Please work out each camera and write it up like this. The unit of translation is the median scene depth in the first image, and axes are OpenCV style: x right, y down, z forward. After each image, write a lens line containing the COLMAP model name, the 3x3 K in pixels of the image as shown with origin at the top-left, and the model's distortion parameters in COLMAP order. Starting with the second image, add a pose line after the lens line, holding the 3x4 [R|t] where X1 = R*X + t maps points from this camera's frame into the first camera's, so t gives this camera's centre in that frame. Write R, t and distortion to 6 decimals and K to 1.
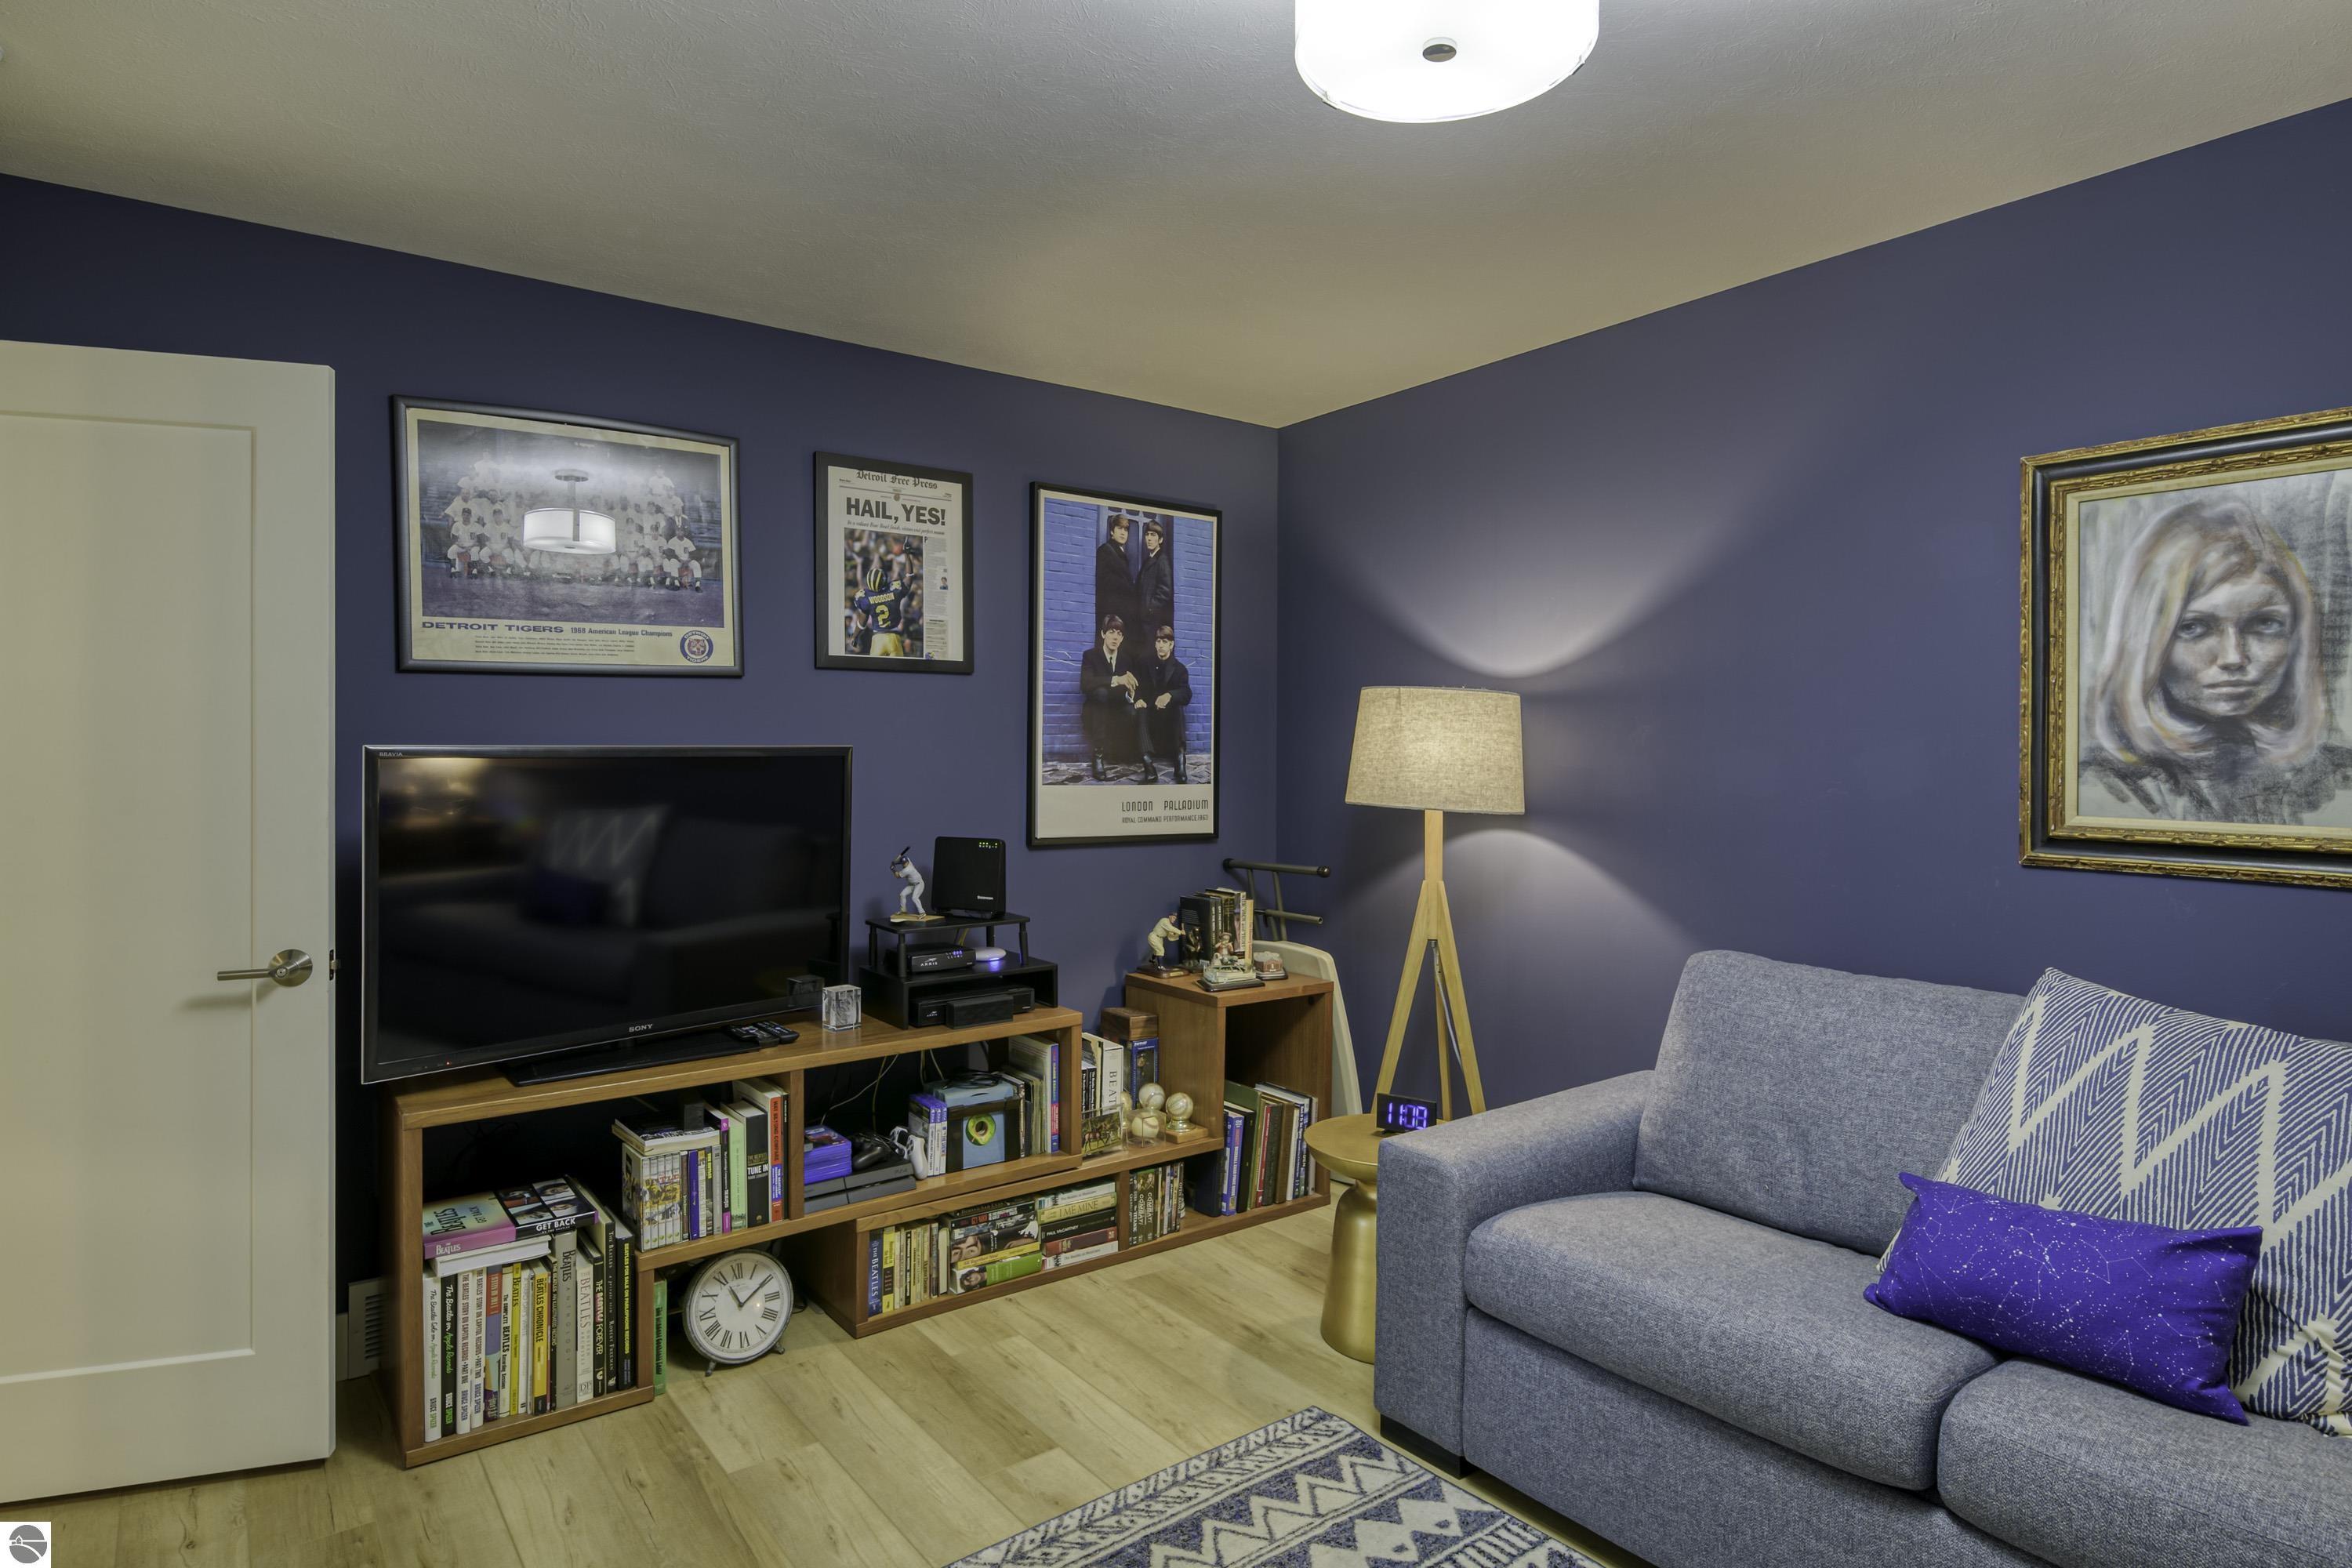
lens RADIAL K [[1304.0, 0, 1176.5], [0, 1304.0, 757.2], [0, 0, 1]] dist [-0.001570, -0.000681]
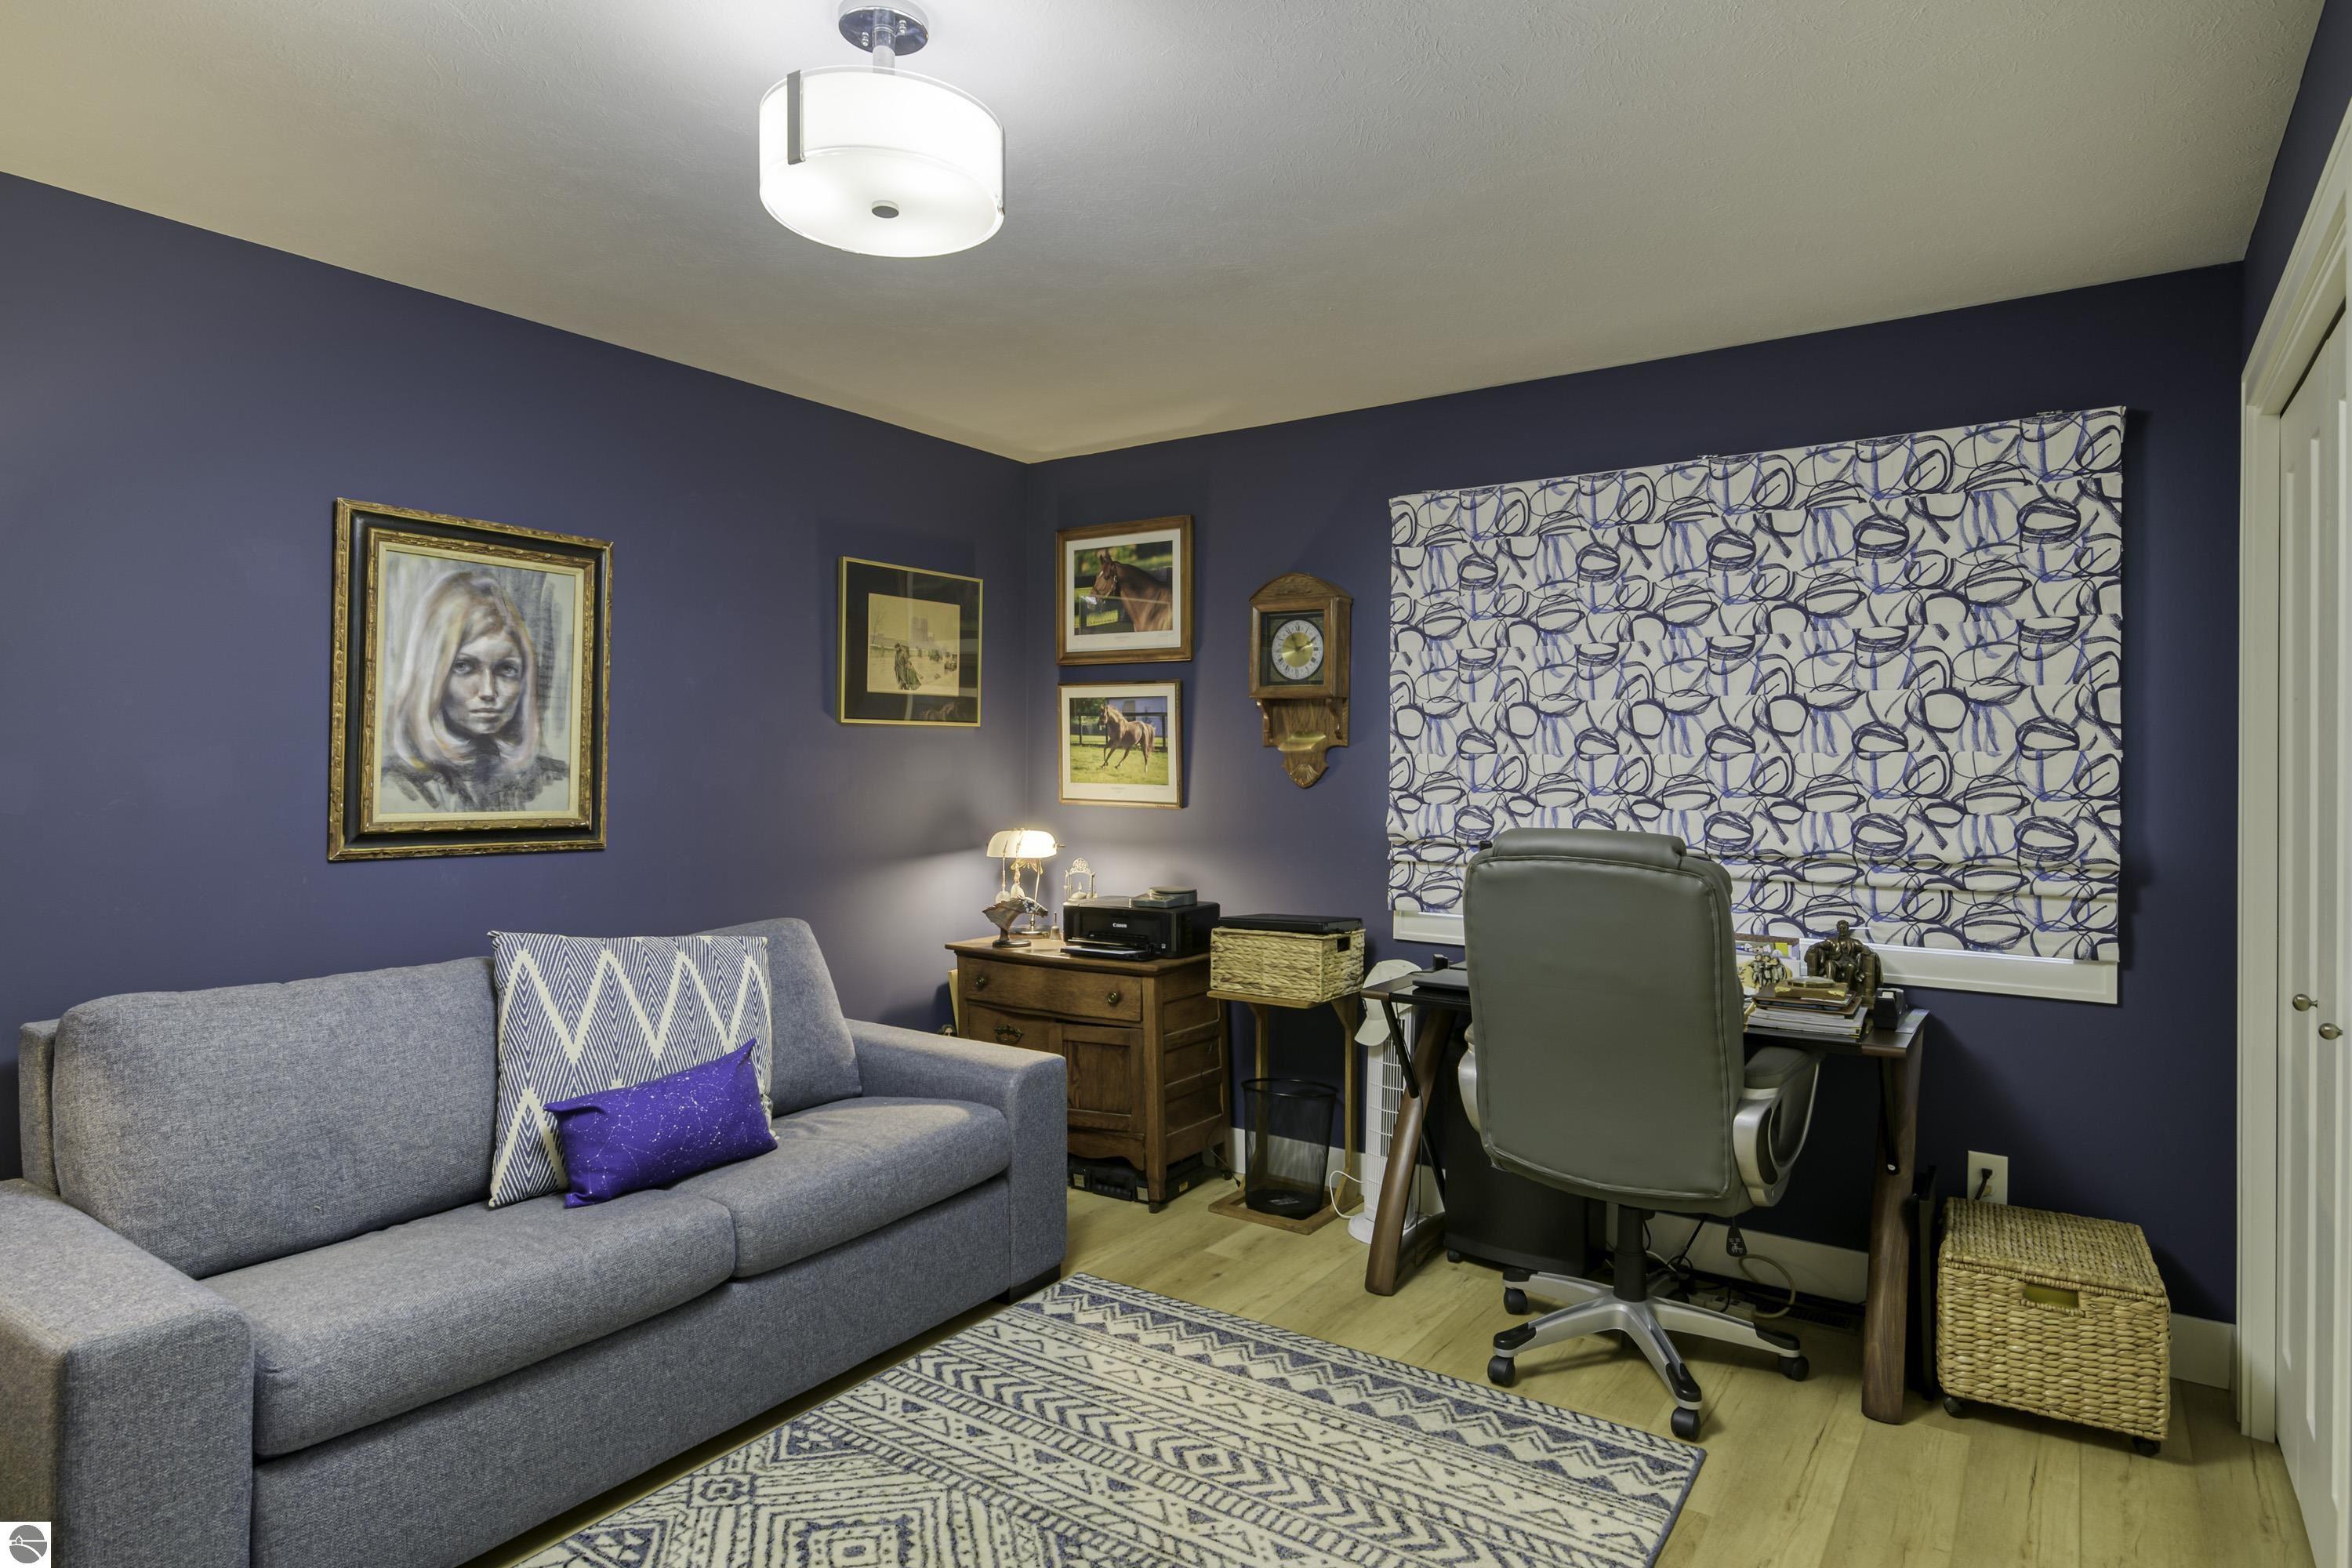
lens RADIAL K [[1304.0, 0, 1176.5], [0, 1304.0, 757.2], [0, 0, 1]] dist [-0.001570, -0.000681]
pose [[-0.320573, 0.000533, 0.947224, -0.478983], [-0.001541, 0.999998, -0.001084, -0.004589], [-0.947223, -0.001807, -0.320572, 0.500443]]
